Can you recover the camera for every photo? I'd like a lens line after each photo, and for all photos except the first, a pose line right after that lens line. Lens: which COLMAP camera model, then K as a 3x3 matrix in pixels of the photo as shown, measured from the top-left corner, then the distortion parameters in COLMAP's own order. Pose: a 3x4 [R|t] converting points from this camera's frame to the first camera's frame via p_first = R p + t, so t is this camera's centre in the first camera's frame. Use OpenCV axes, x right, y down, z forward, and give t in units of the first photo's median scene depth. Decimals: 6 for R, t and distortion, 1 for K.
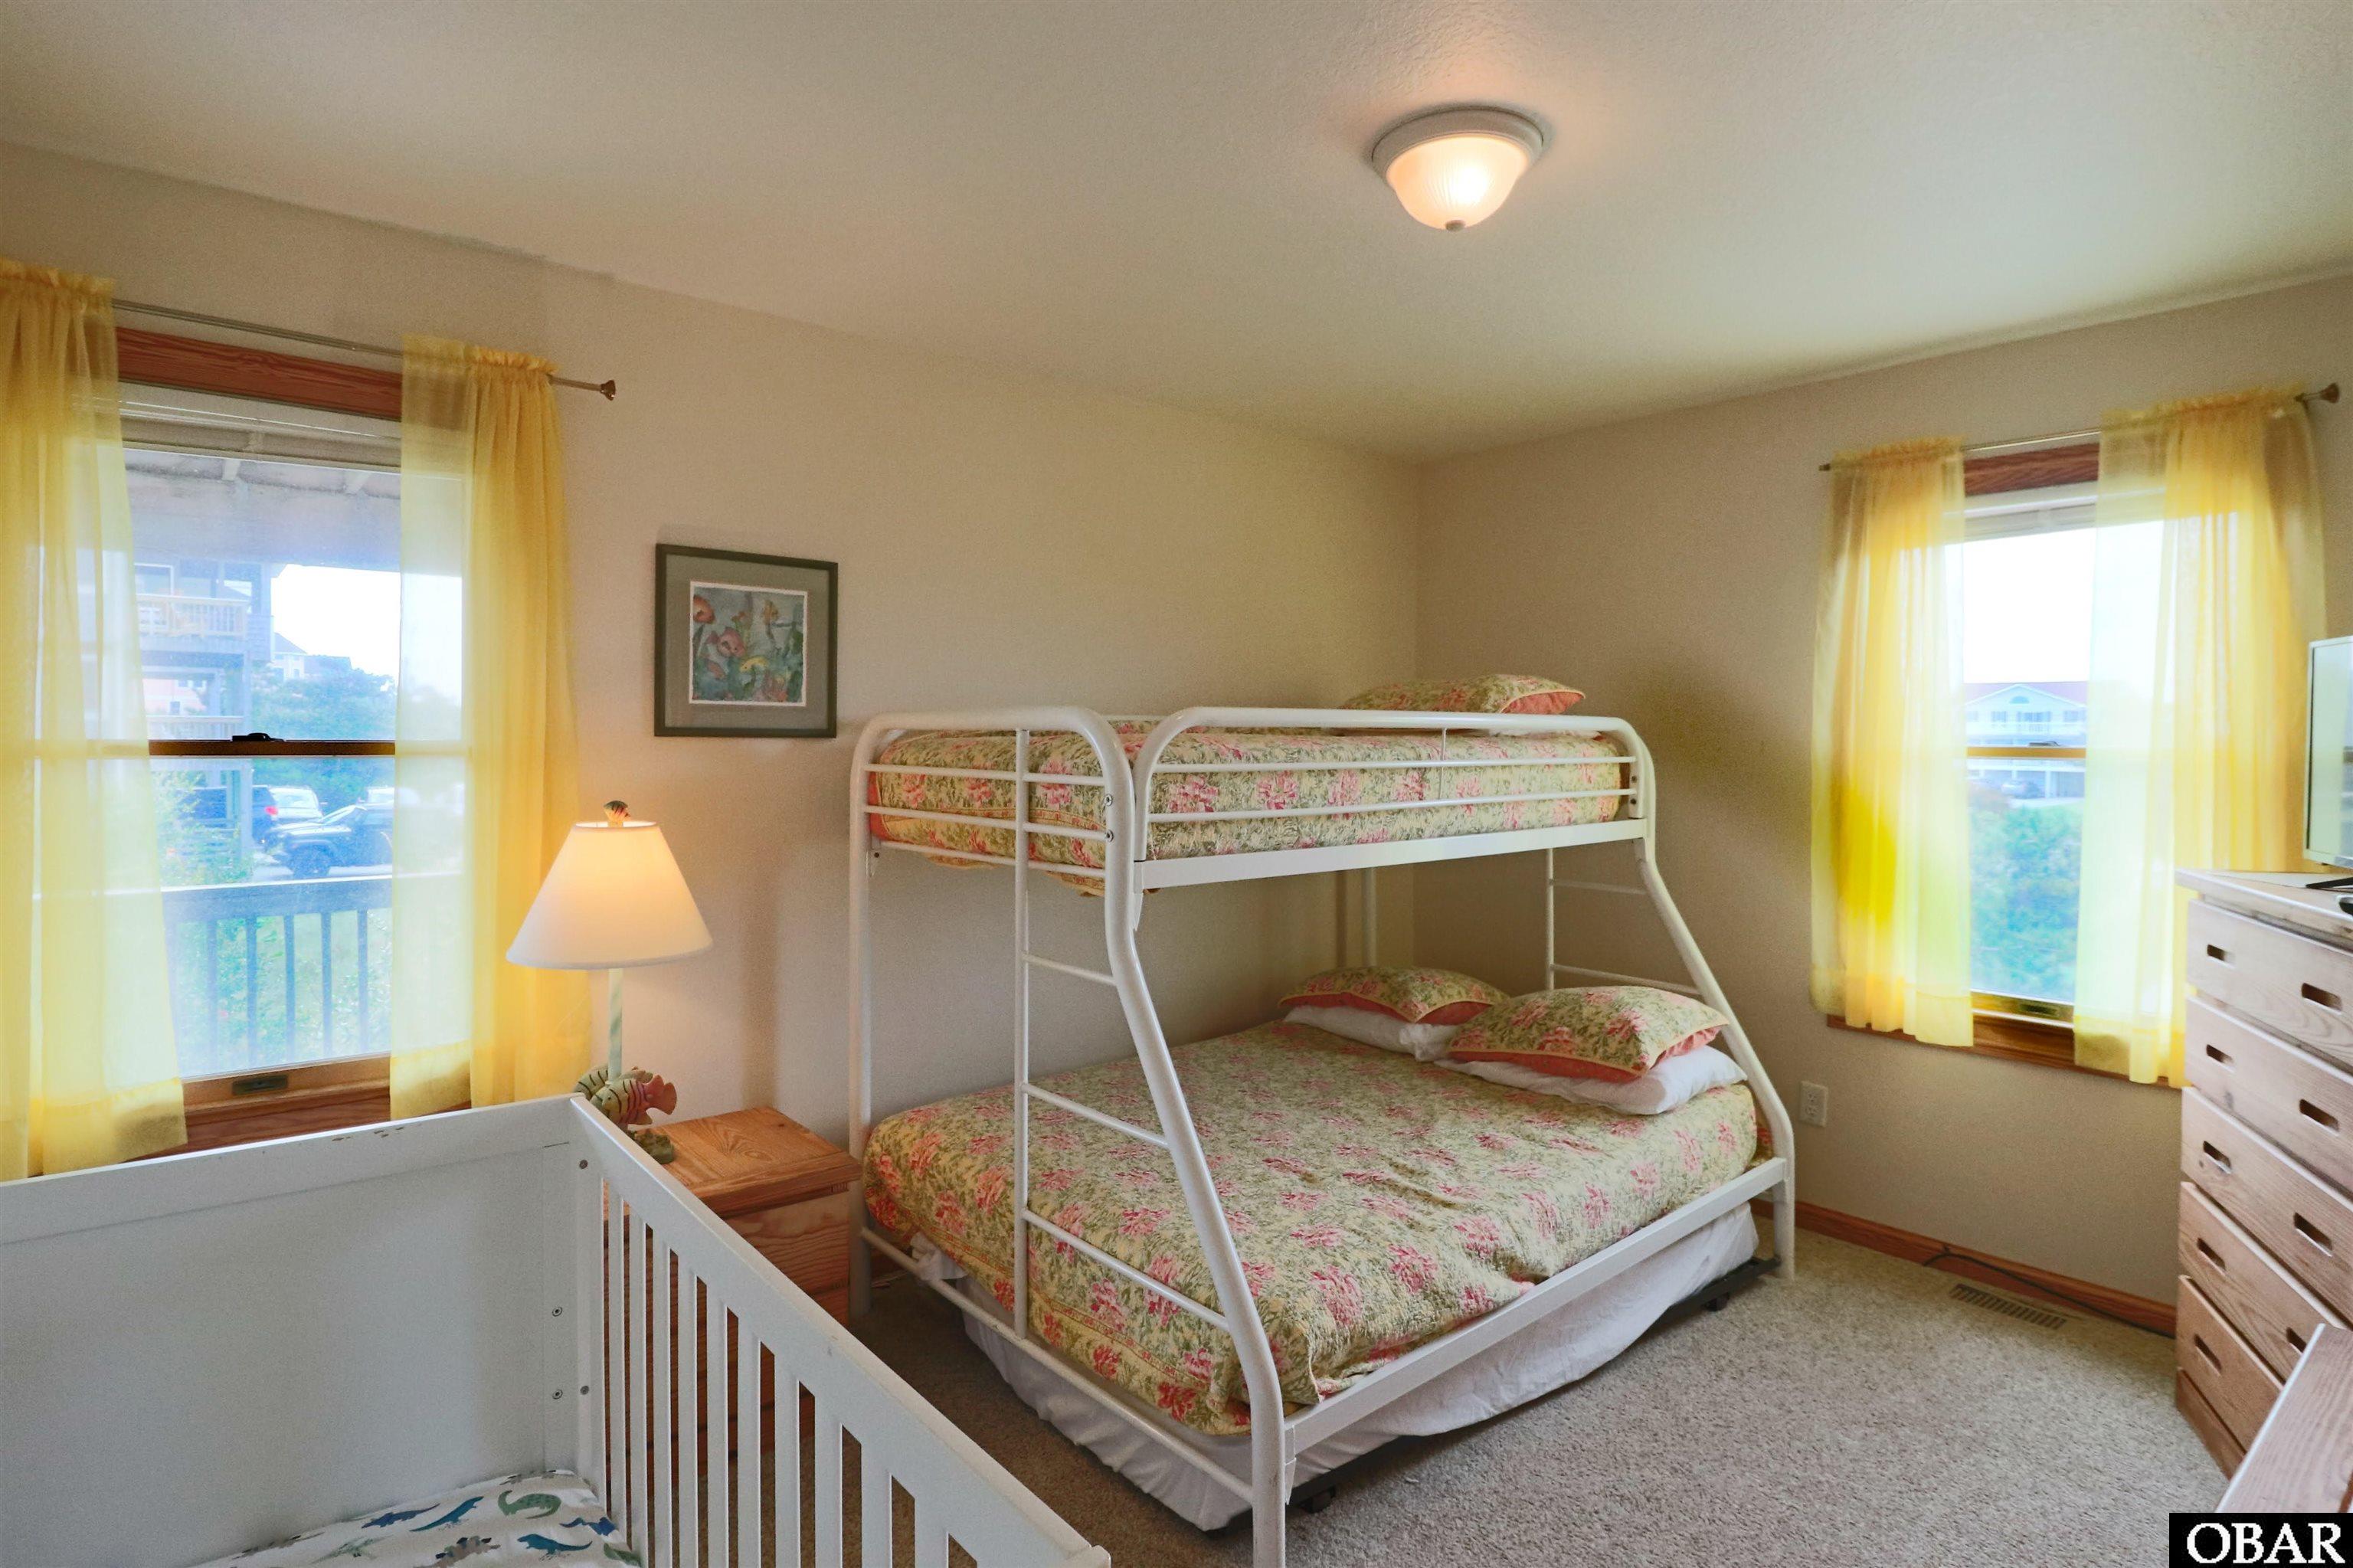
lens RADIAL K [[1217.5, 0, 1165.6], [0, 1217.5, 778.8], [0, 0, 1]] dist [-0.008099, -0.002913]
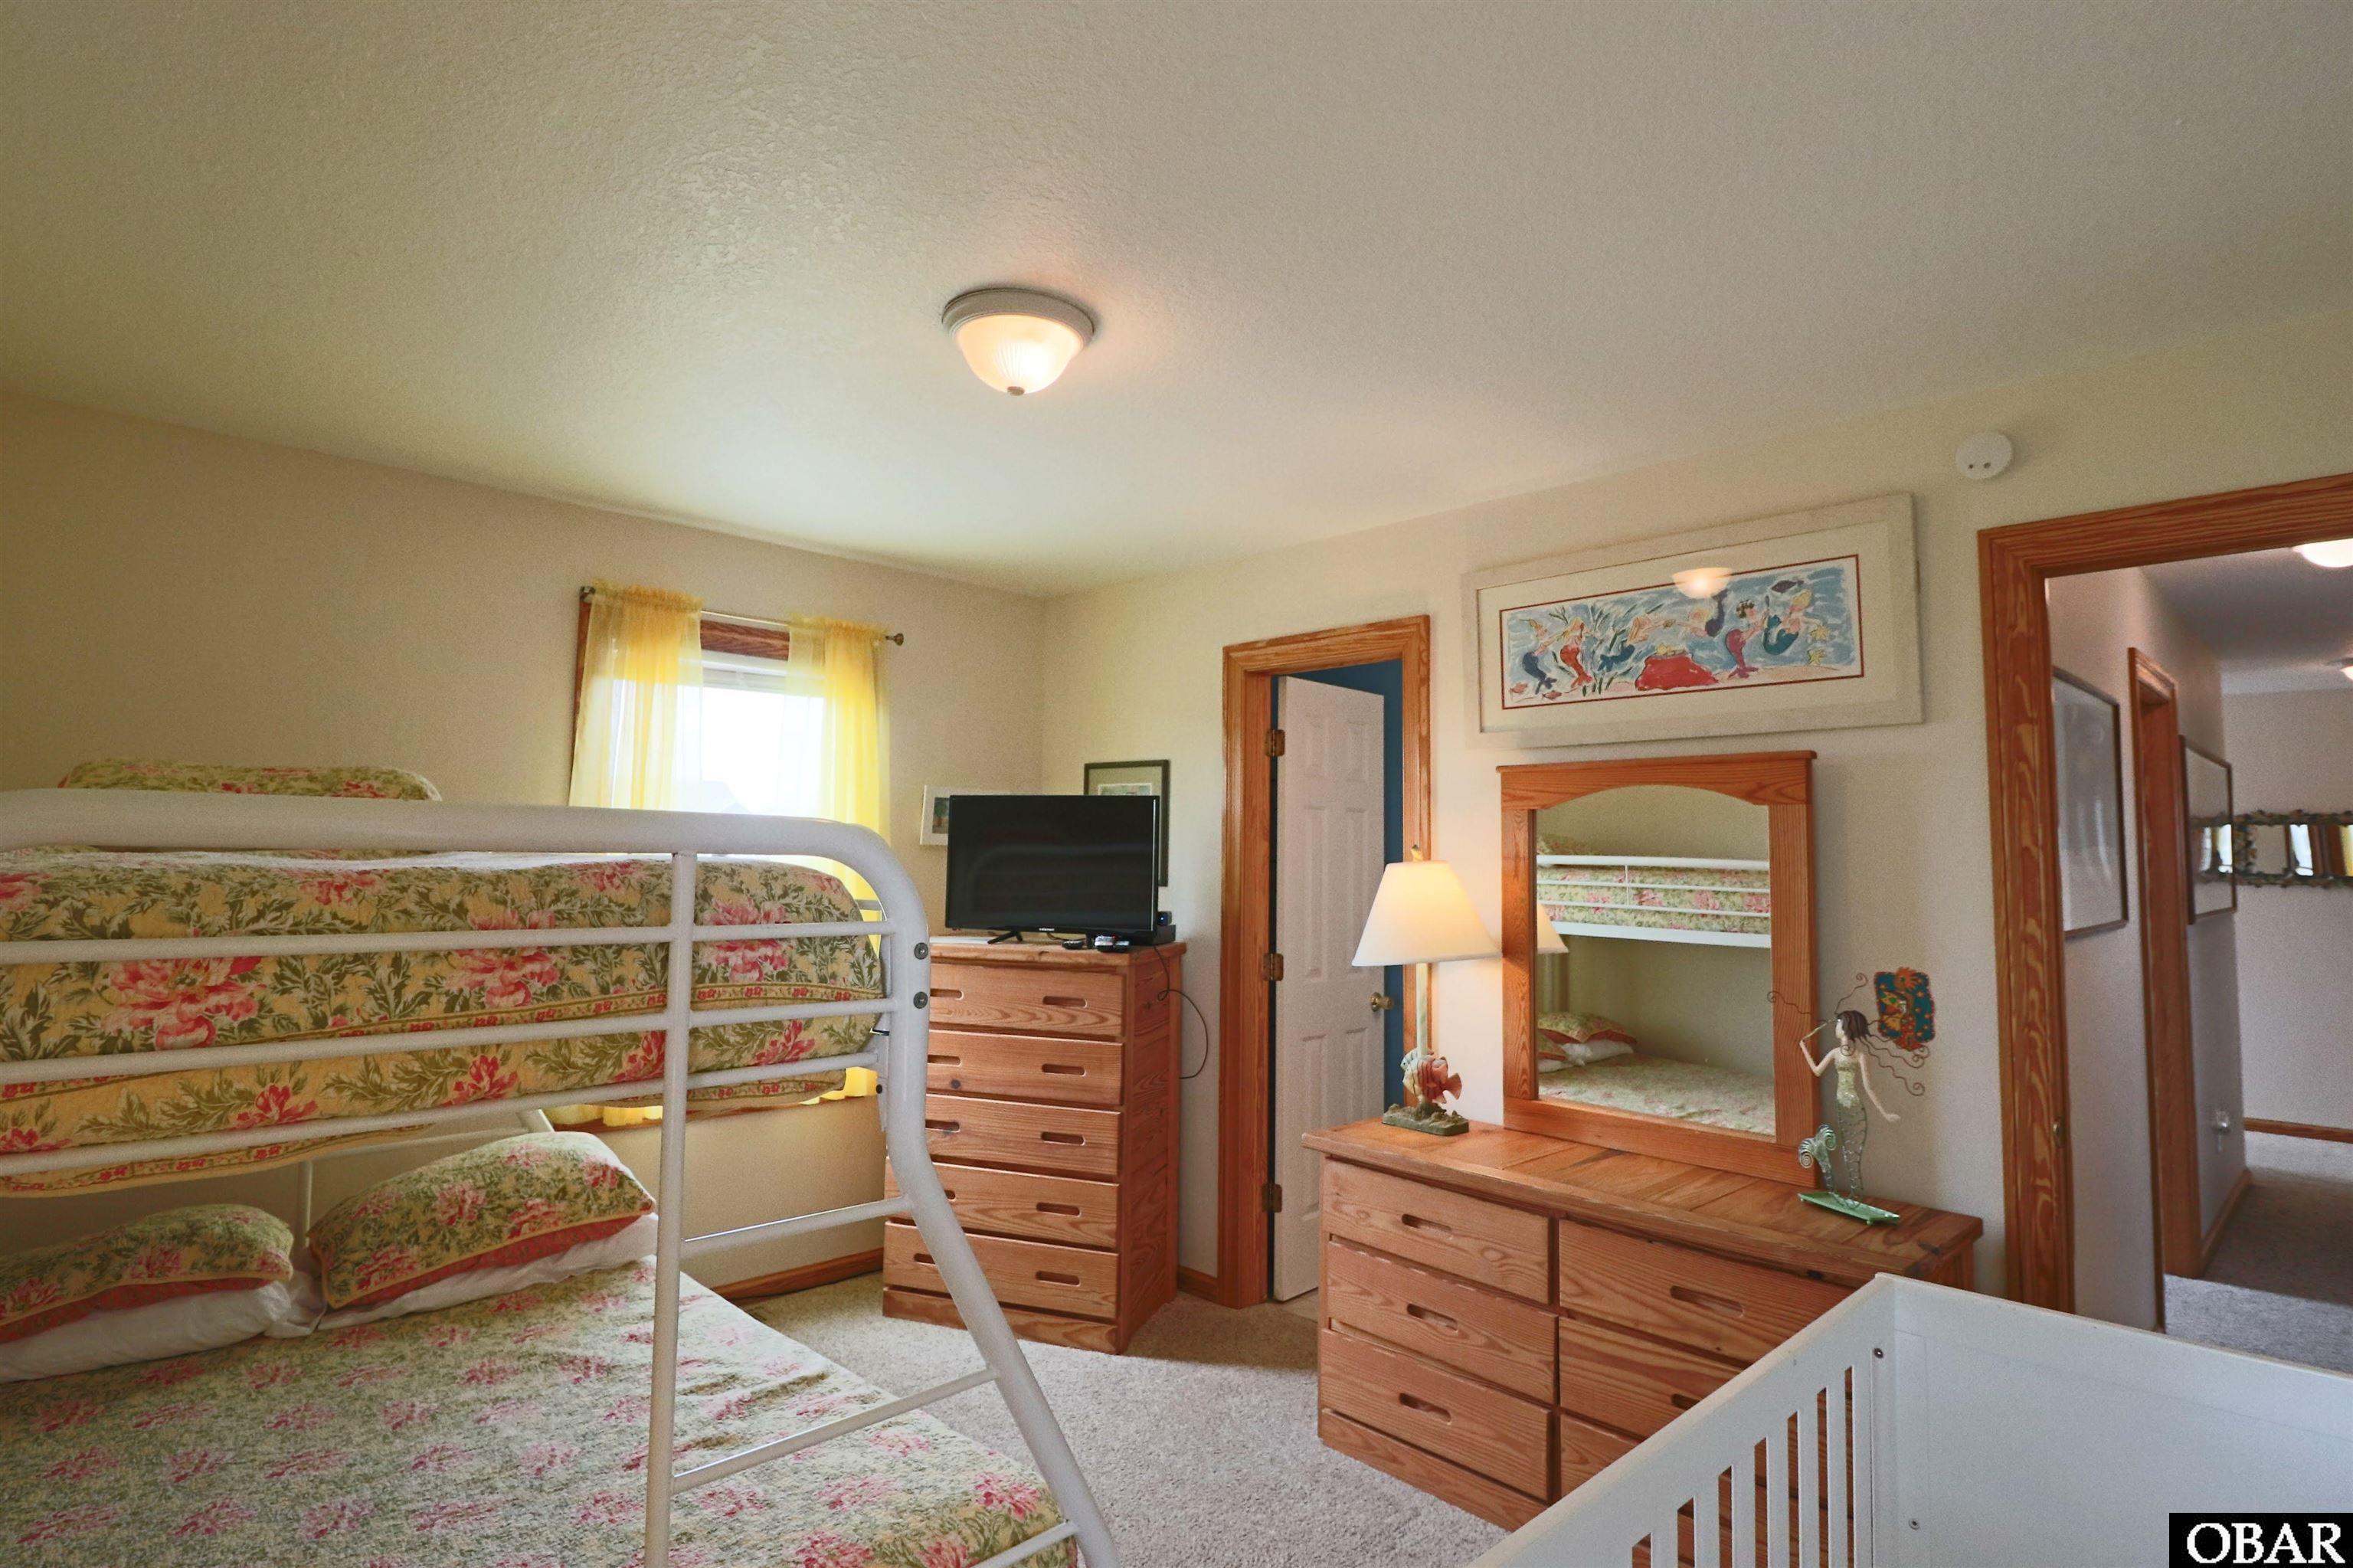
lens RADIAL K [[1217.5, 0, 1165.9], [0, 1217.5, 769.7], [0, 0, 1]] dist [-0.008099, -0.002913]
pose [[-0.070807, 0.062306, 0.995542, -0.598330], [0.020608, 0.997926, -0.060990, -0.033313], [-0.997277, 0.016198, -0.071945, 0.672733]]
